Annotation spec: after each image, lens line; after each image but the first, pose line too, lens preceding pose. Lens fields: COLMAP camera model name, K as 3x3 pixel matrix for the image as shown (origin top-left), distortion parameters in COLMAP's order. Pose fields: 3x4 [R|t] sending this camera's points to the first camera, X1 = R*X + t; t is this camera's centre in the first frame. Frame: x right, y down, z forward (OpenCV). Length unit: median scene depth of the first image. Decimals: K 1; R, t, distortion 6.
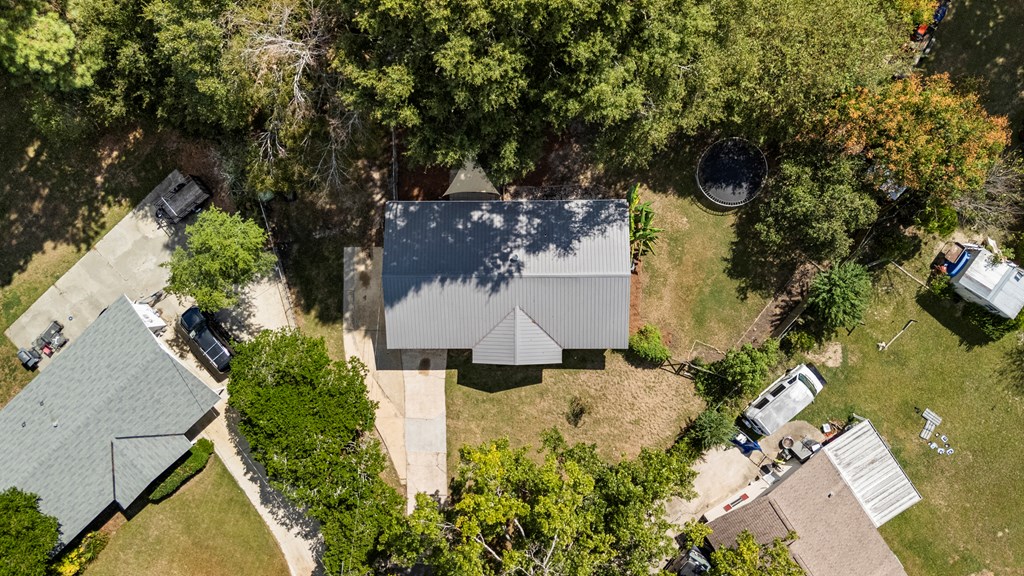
lens RADIAL K [[750.1, 0, 512.0], [0, 750.1, 288.0], [0, 0, 1]] dist [0.034693, -0.000234]
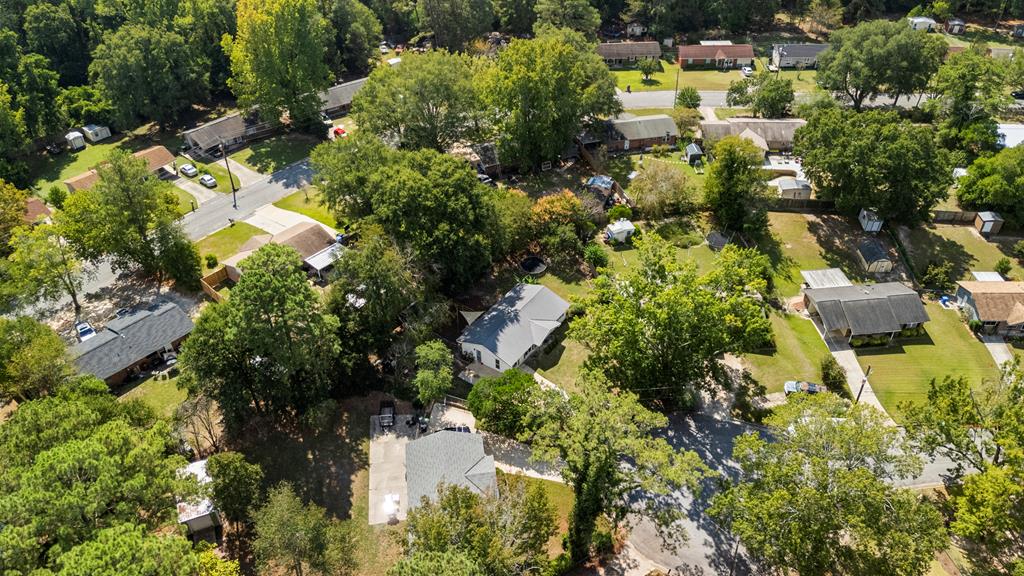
lens RADIAL K [[750.1, 0, 512.0], [0, 750.1, 288.0], [0, 0, 1]] dist [0.034693, -0.000234]
pose [[0.576032, -0.492769, 0.652200, -1.348440], [0.817420, 0.350527, -0.457116, 0.911621], [-0.003361, 0.796435, 0.604714, -0.421140]]
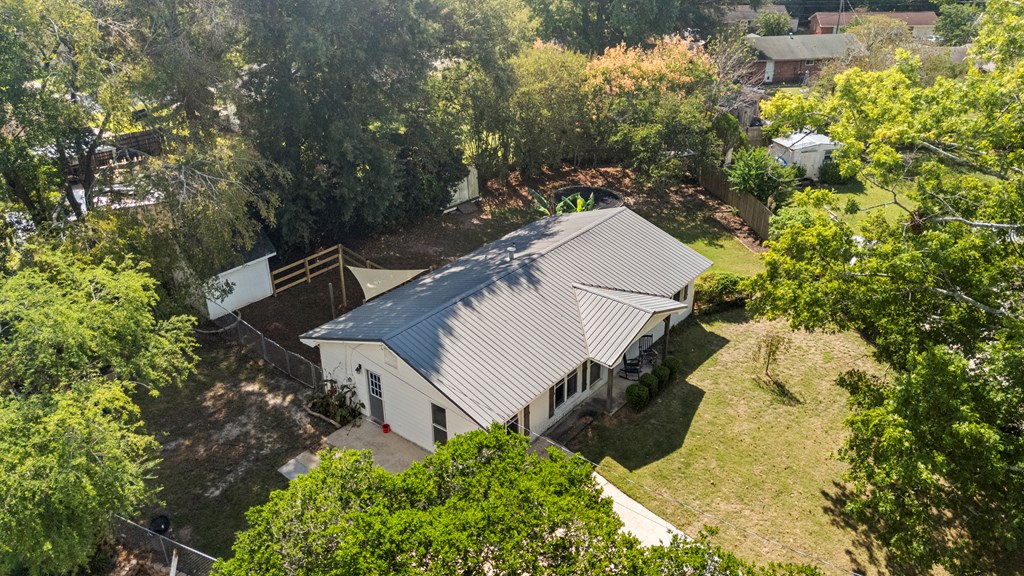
lens RADIAL K [[750.1, 0, 512.0], [0, 750.1, 288.0], [0, 0, 1]] dist [0.034693, -0.000234]
pose [[0.632203, -0.320561, 0.705379, -0.440811], [0.774664, 0.278724, -0.567634, 0.318495], [-0.014645, 0.905292, 0.424537, 0.674371]]
